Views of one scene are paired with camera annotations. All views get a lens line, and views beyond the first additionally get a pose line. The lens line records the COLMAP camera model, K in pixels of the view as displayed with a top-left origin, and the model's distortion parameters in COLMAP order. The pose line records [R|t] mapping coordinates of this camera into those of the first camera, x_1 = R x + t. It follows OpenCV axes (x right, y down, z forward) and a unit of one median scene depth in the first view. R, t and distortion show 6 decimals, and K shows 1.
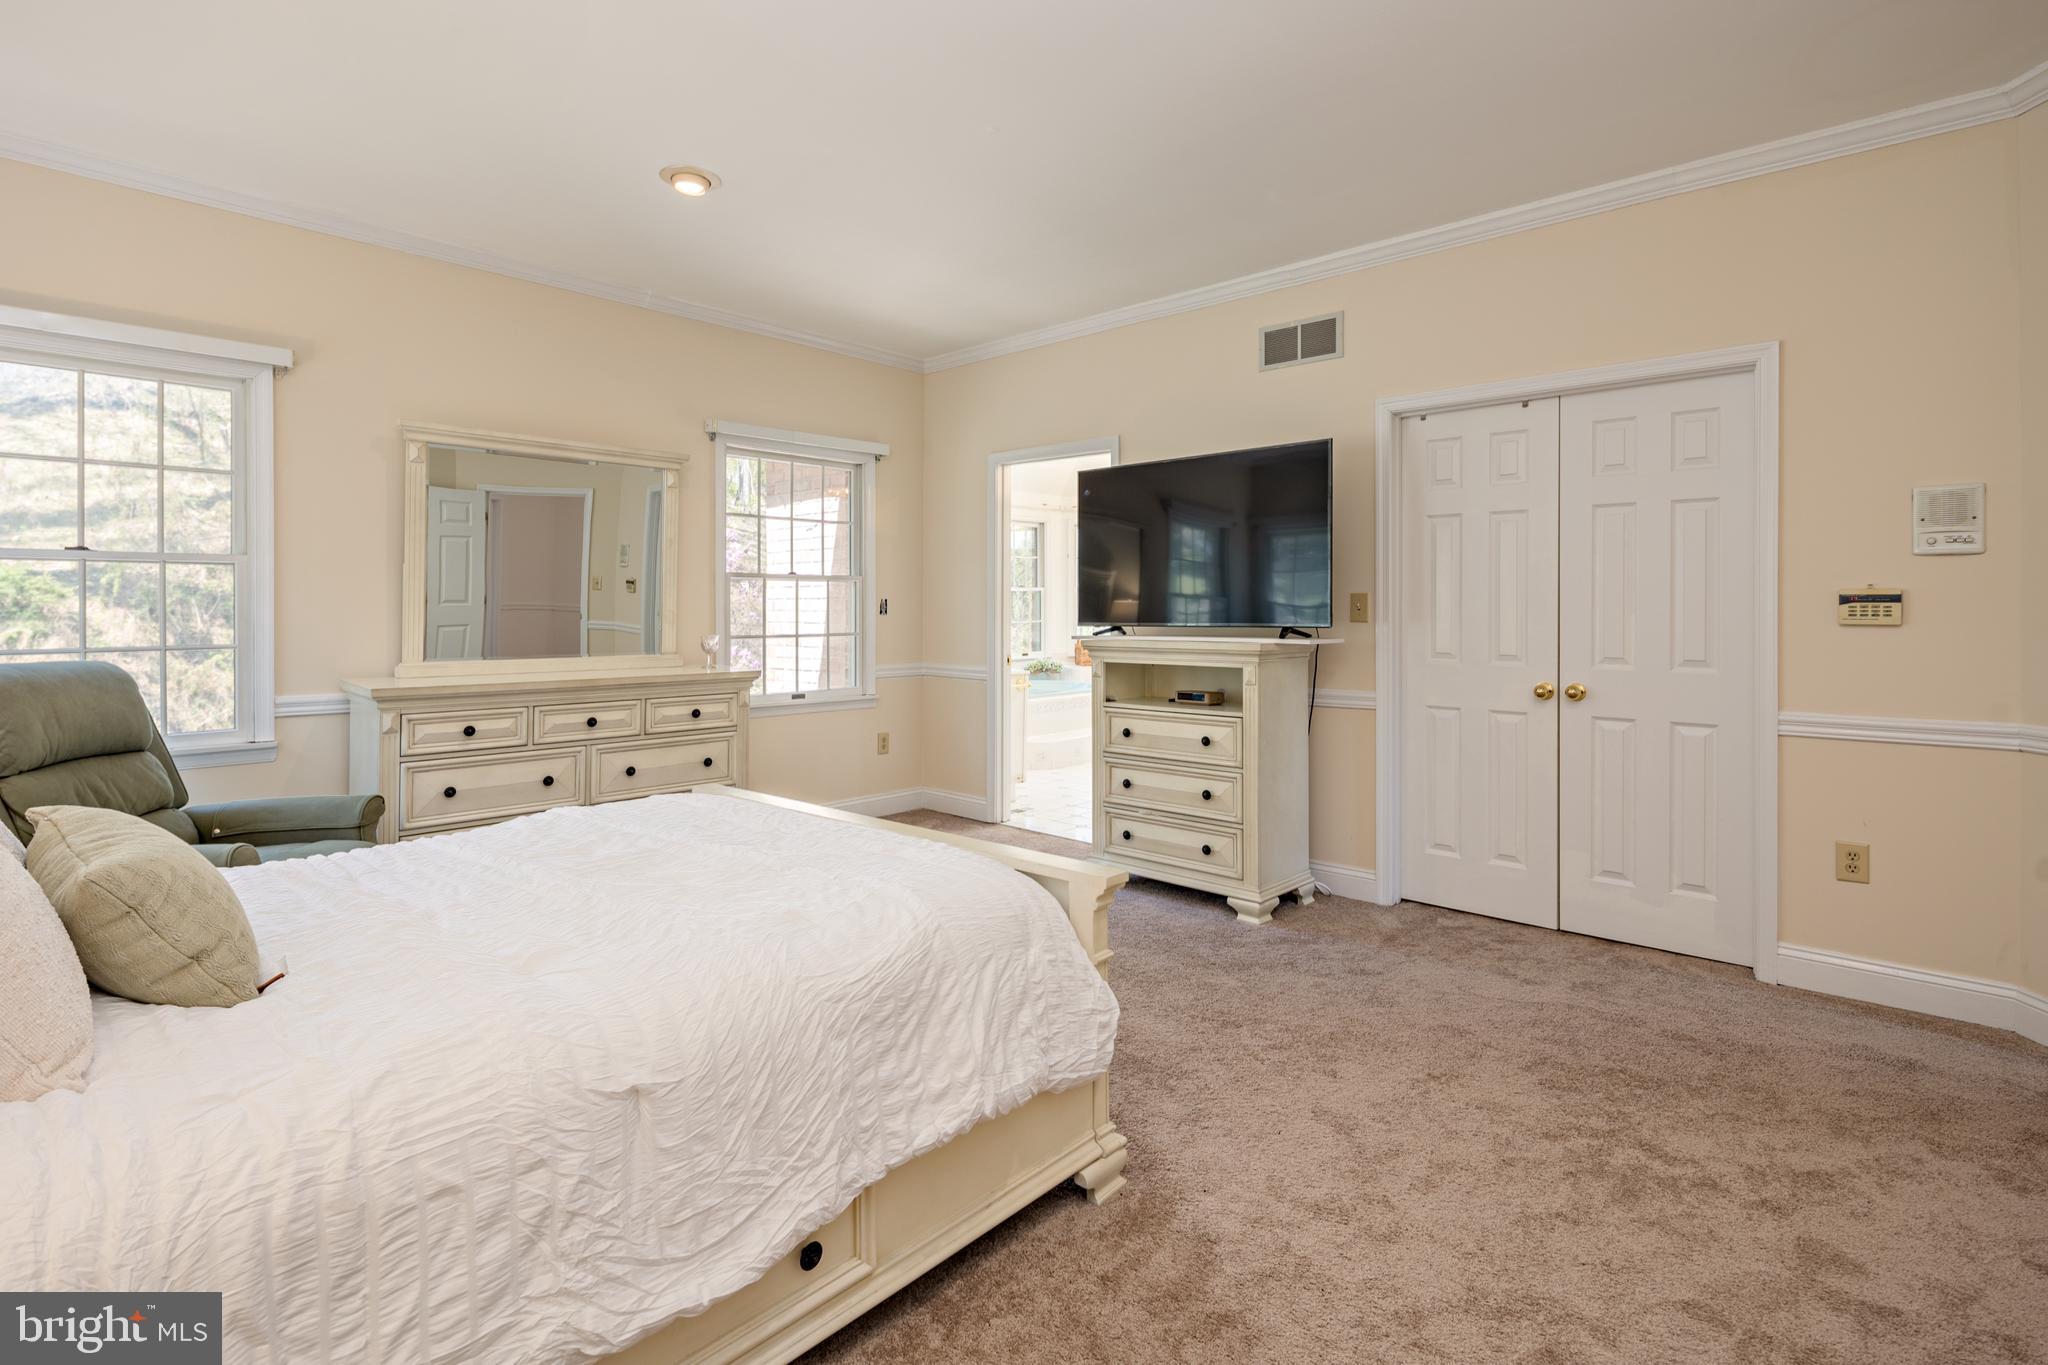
lens RADIAL K [[994.0, 0, 1046.5], [0, 994.0, 589.1], [0, 0, 1]] dist [0.004695, -0.001911]
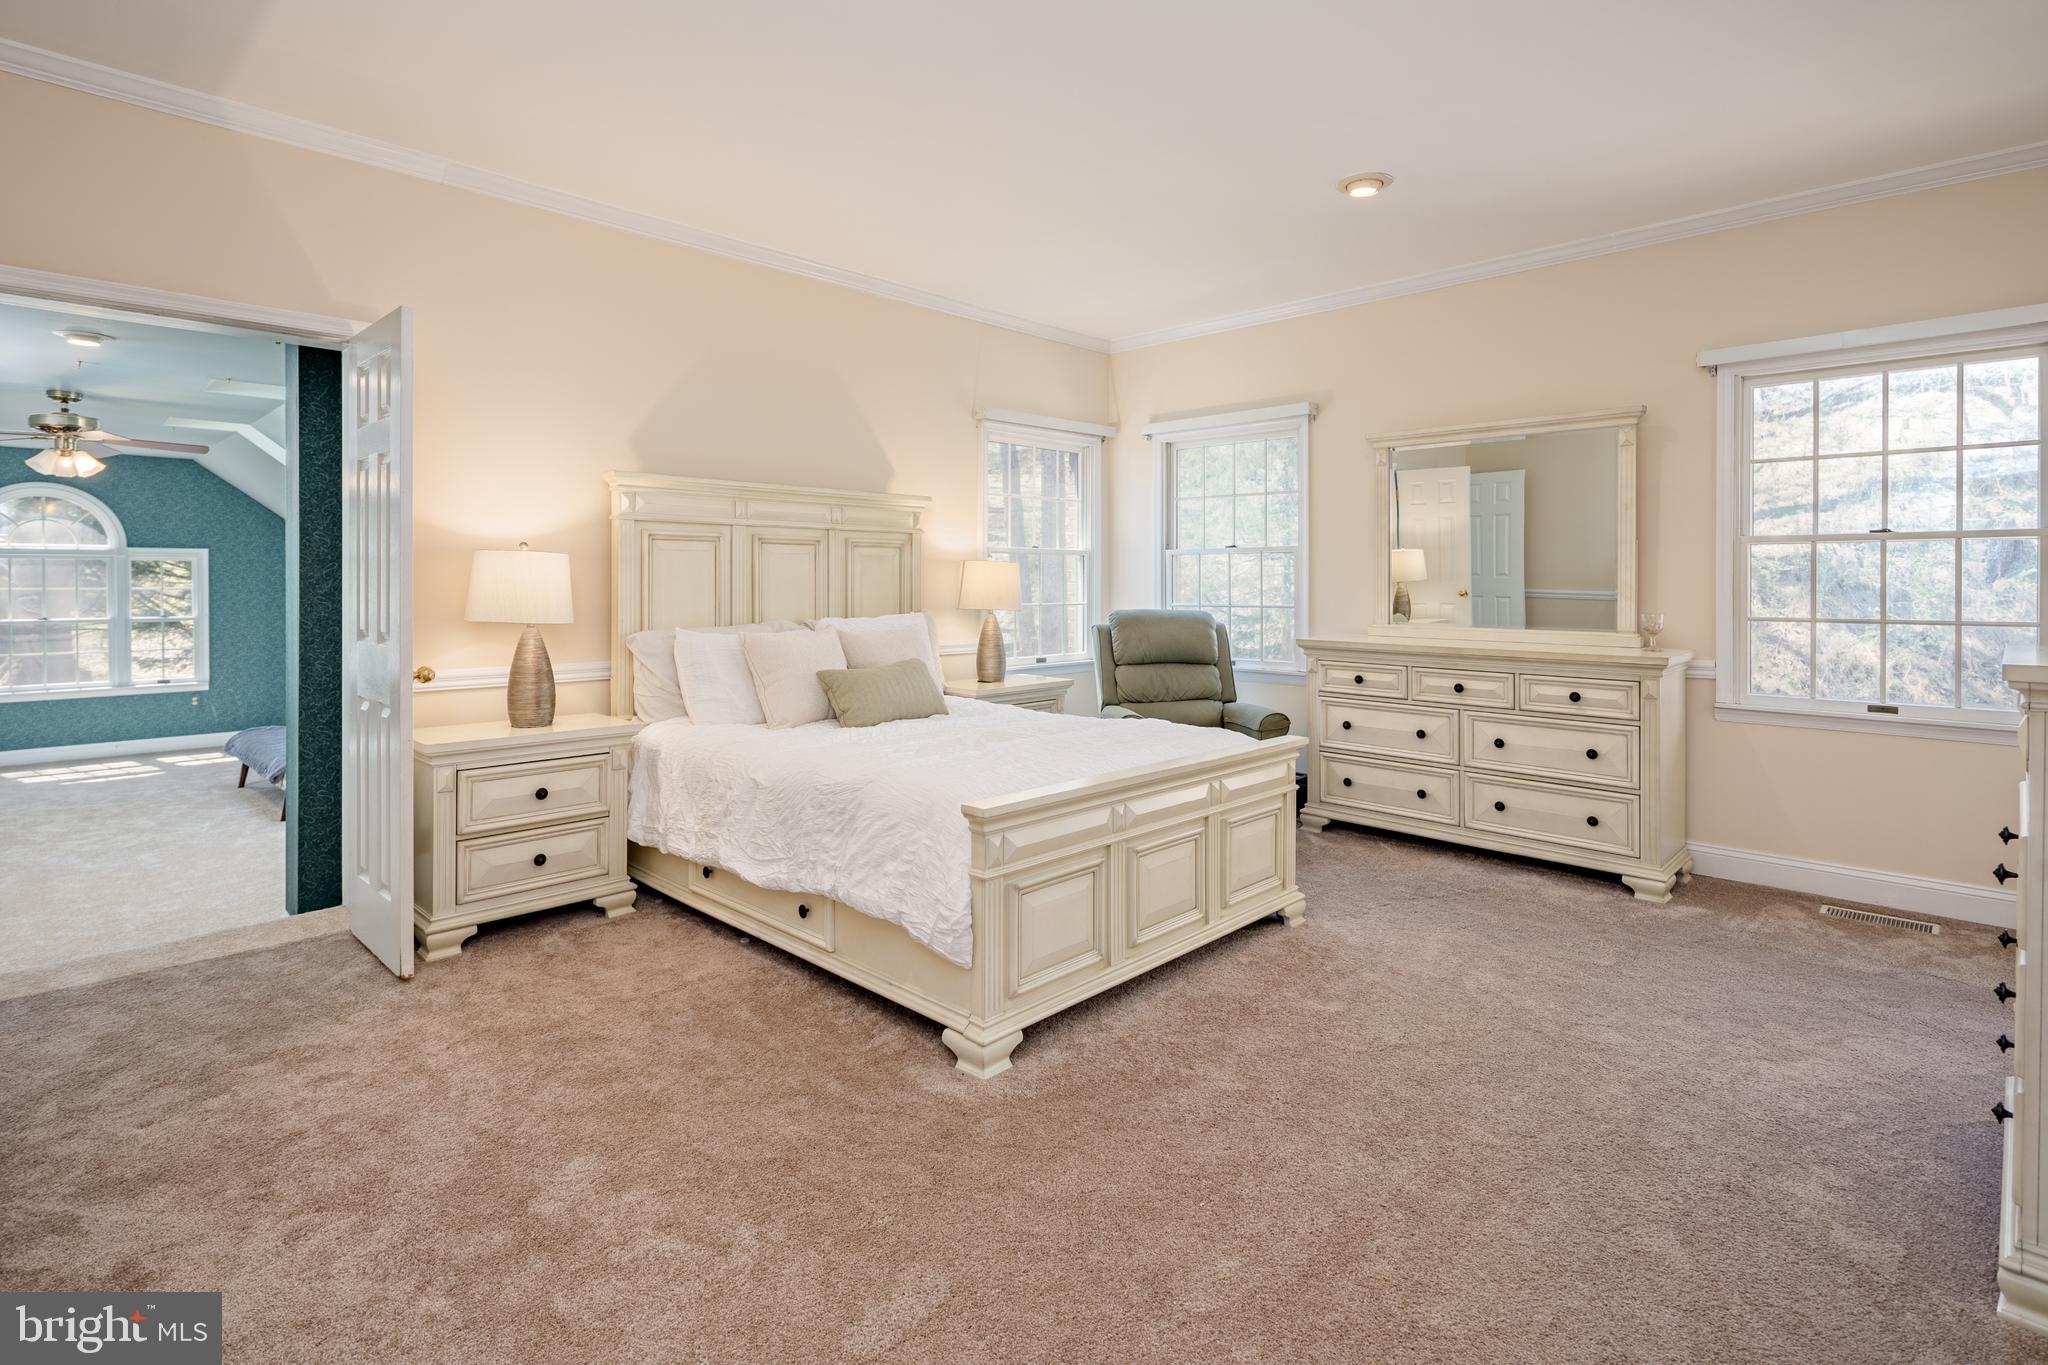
lens RADIAL K [[994.0, 0, 994.8], [0, 994.0, 587.1], [0, 0, 1]] dist [0.004695, -0.001911]
pose [[-0.061711, 0.001098, -0.998093, 0.607736], [0.014504, 0.999895, 0.000203, 0.017747], [0.997989, -0.014463, -0.061720, 0.550002]]
